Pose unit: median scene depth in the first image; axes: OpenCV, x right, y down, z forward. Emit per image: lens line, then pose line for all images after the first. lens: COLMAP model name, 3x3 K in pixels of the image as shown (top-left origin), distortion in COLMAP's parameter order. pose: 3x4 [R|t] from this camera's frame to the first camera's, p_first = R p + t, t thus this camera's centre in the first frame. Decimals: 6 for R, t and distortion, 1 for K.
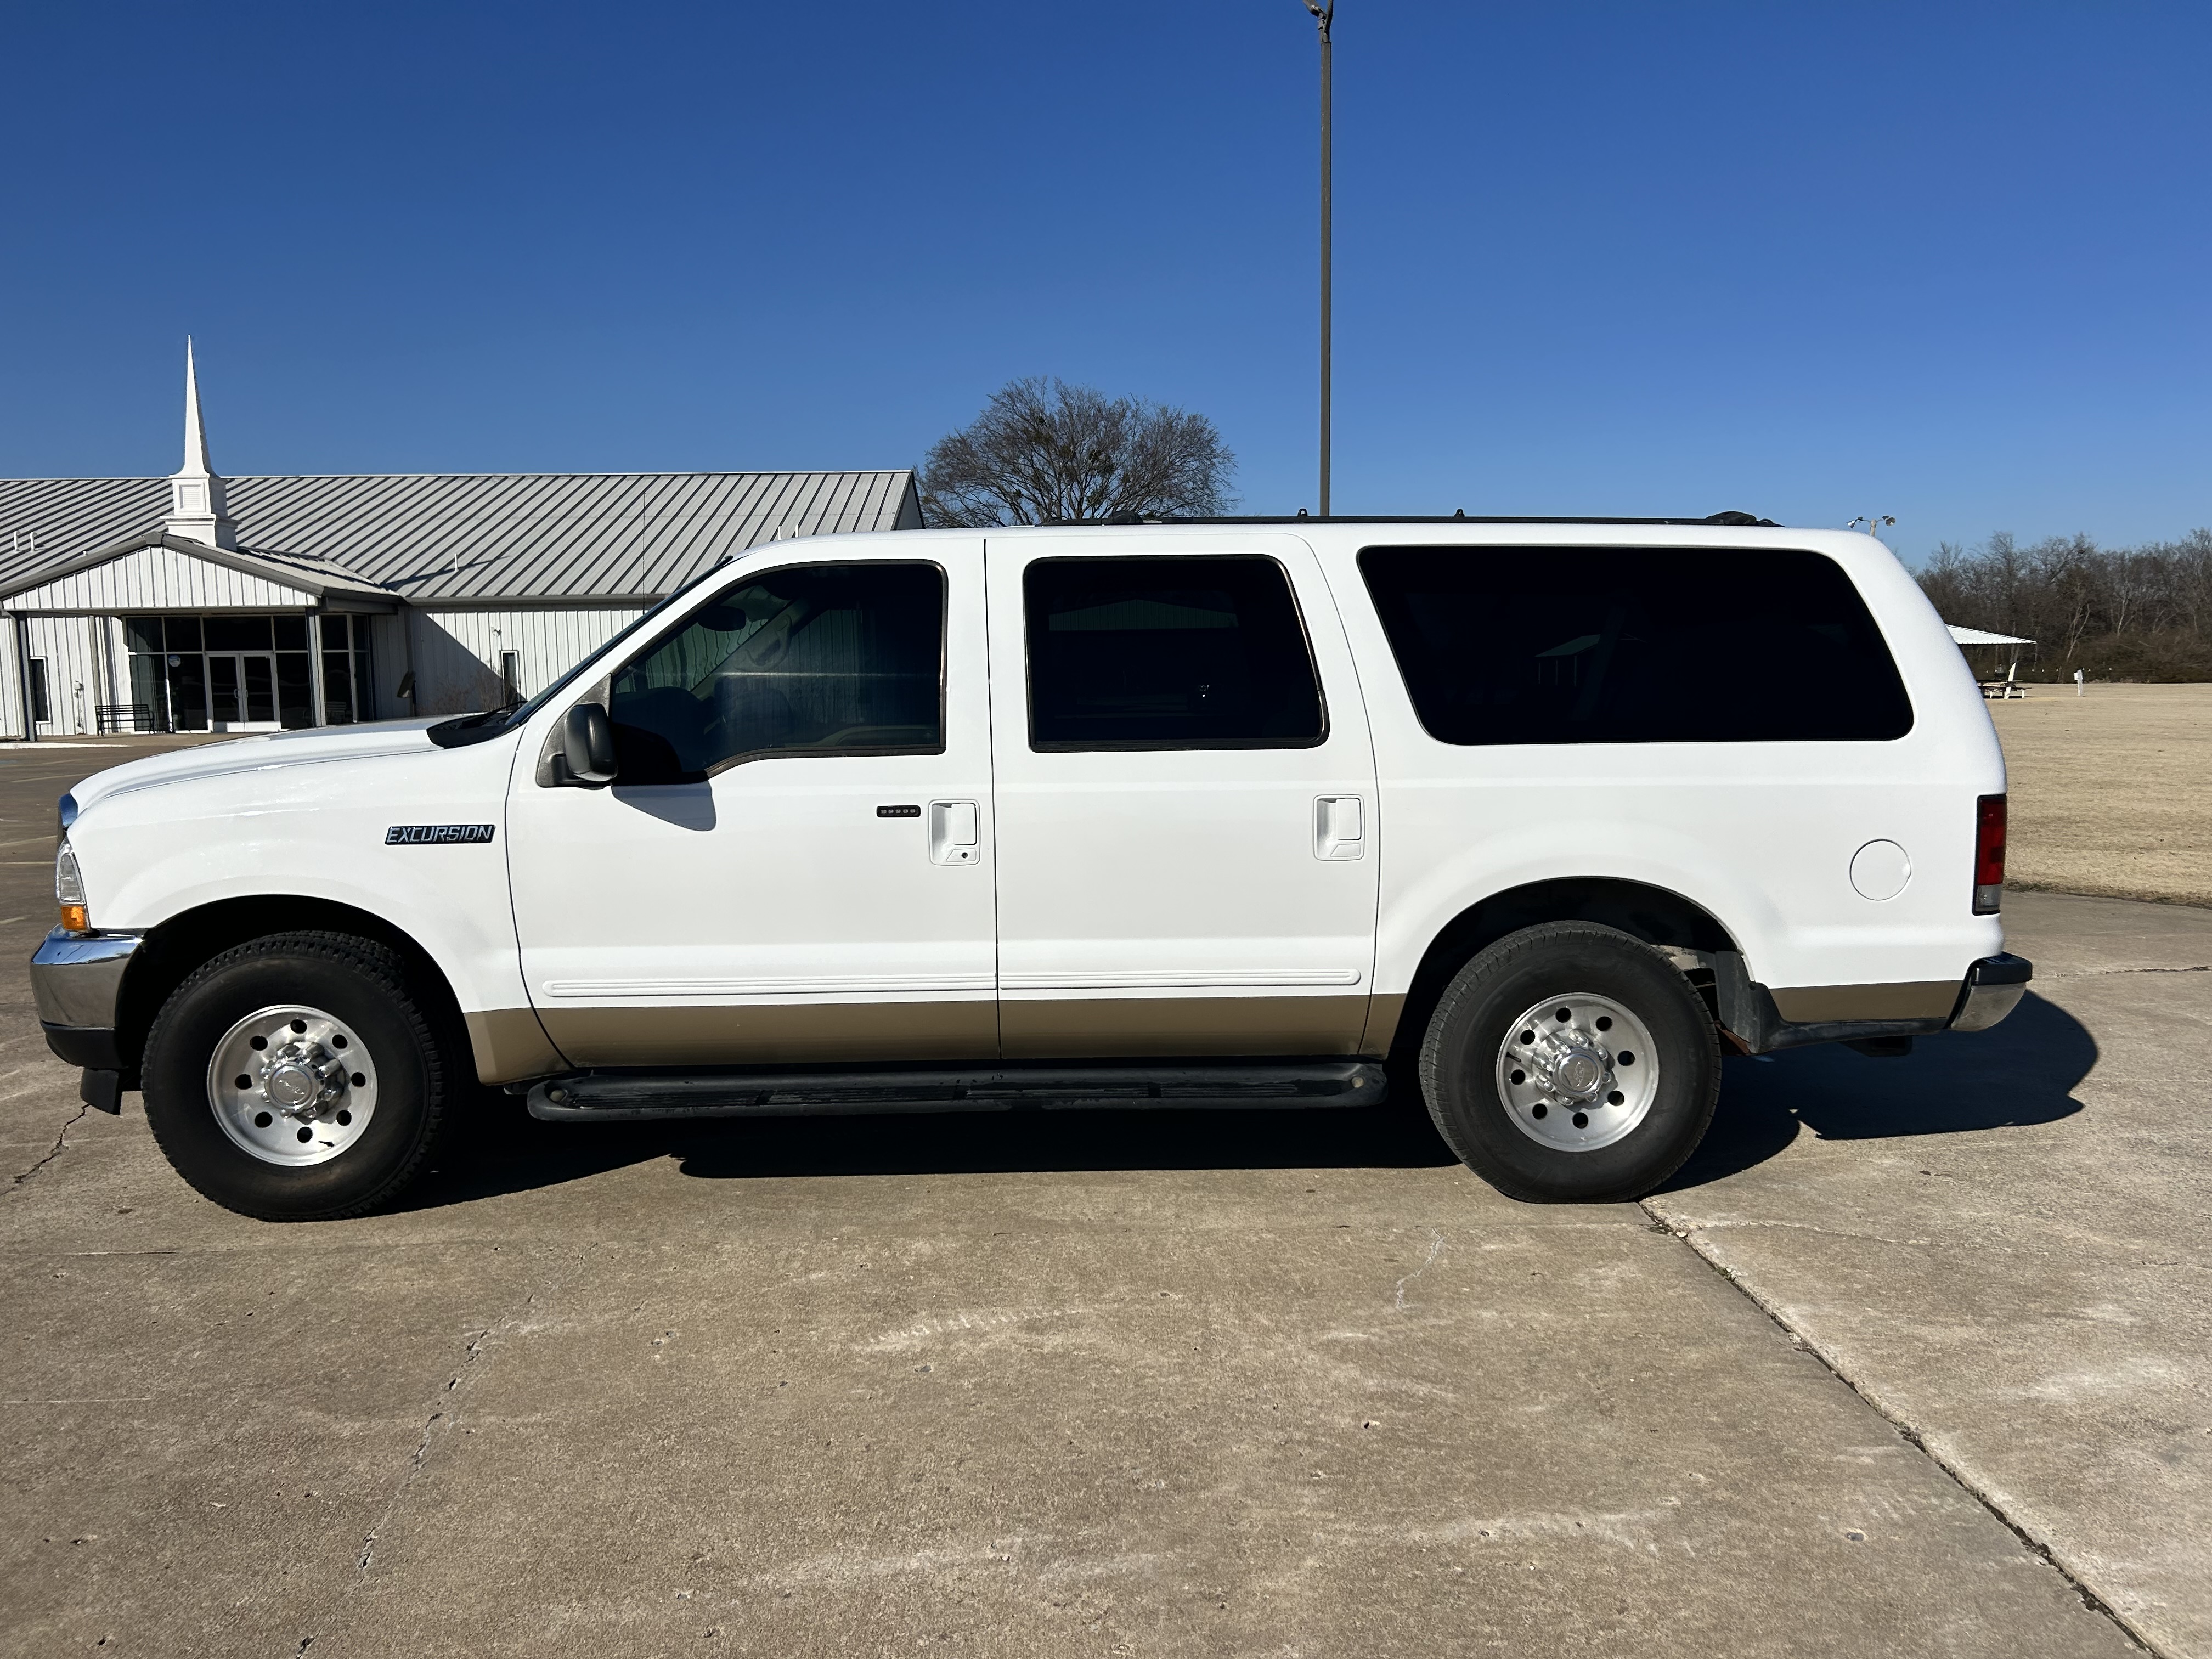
lens RADIAL K [[1676.8, 0, 1107.3], [0, 1676.8, 833.1], [0, 0, 1]] dist [0.038829, -0.040157]
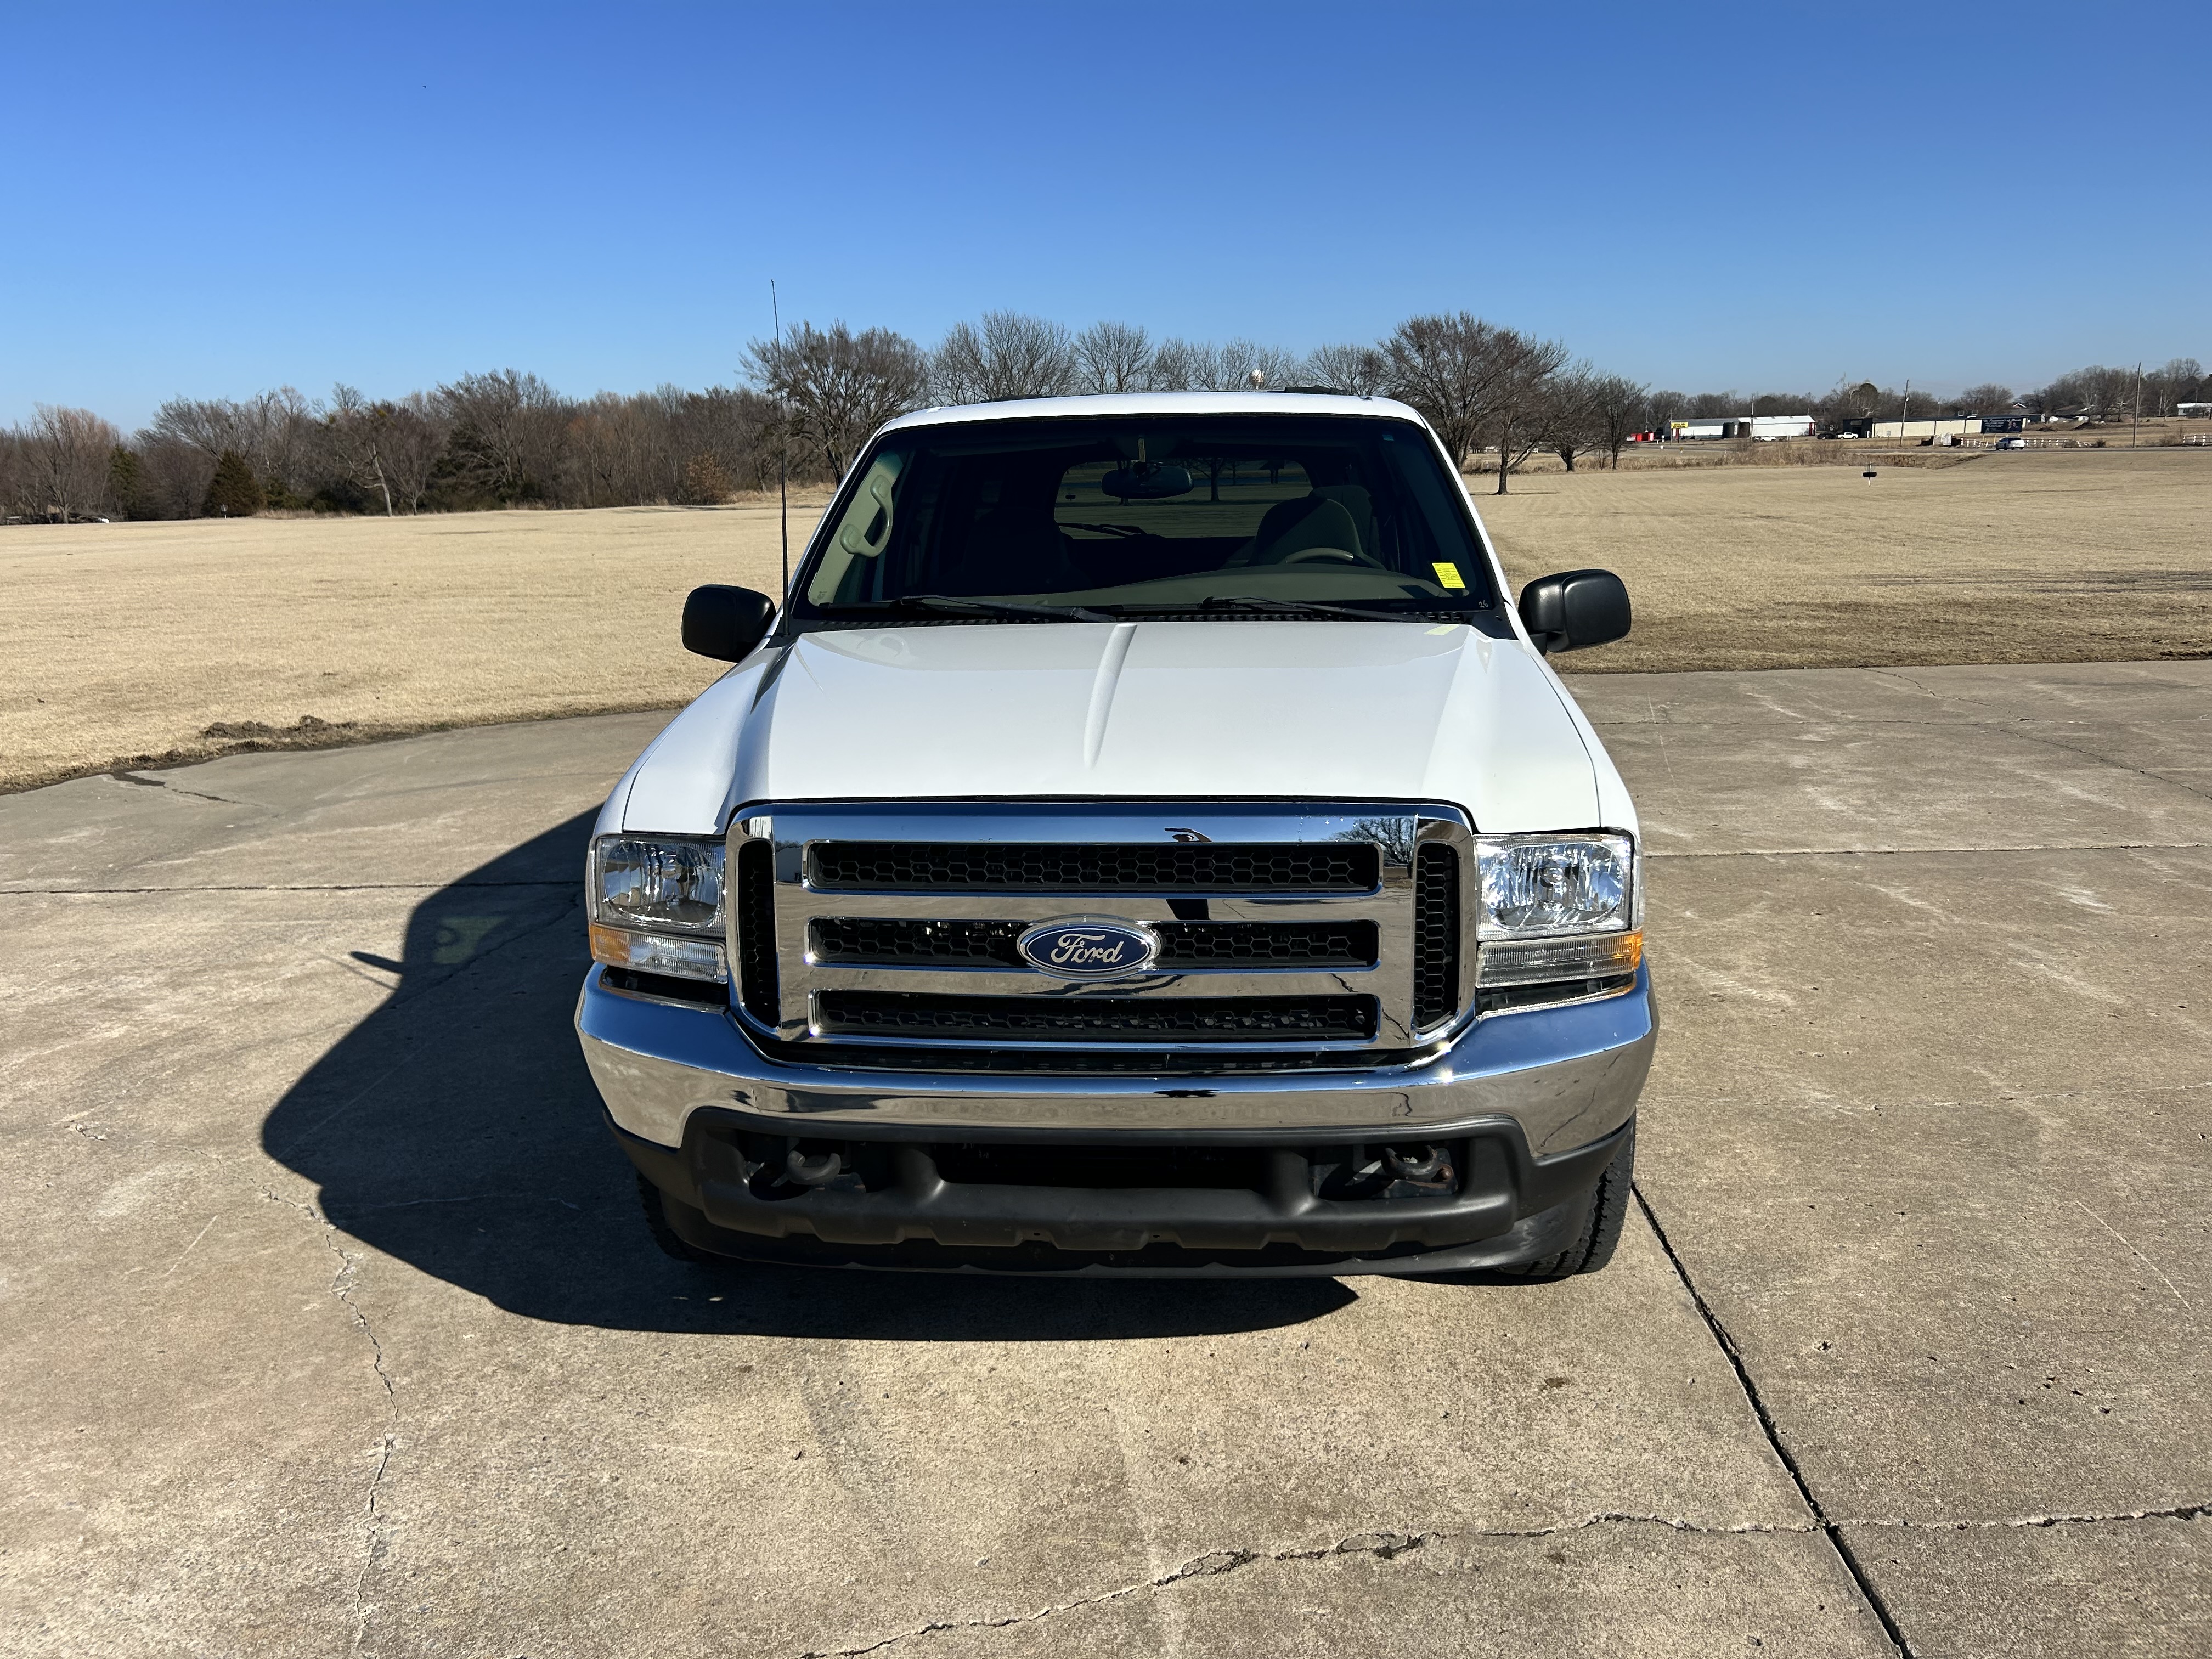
lens RADIAL K [[1676.8, 0, 1113.8], [0, 1676.8, 823.3], [0, 0, 1]] dist [0.038829, -0.040157]
pose [[0.084755, -0.195260, 0.977083, -1.264138], [0.120878, 0.975383, 0.184435, -0.141138], [-0.989043, 0.102476, 0.106271, 1.136612]]
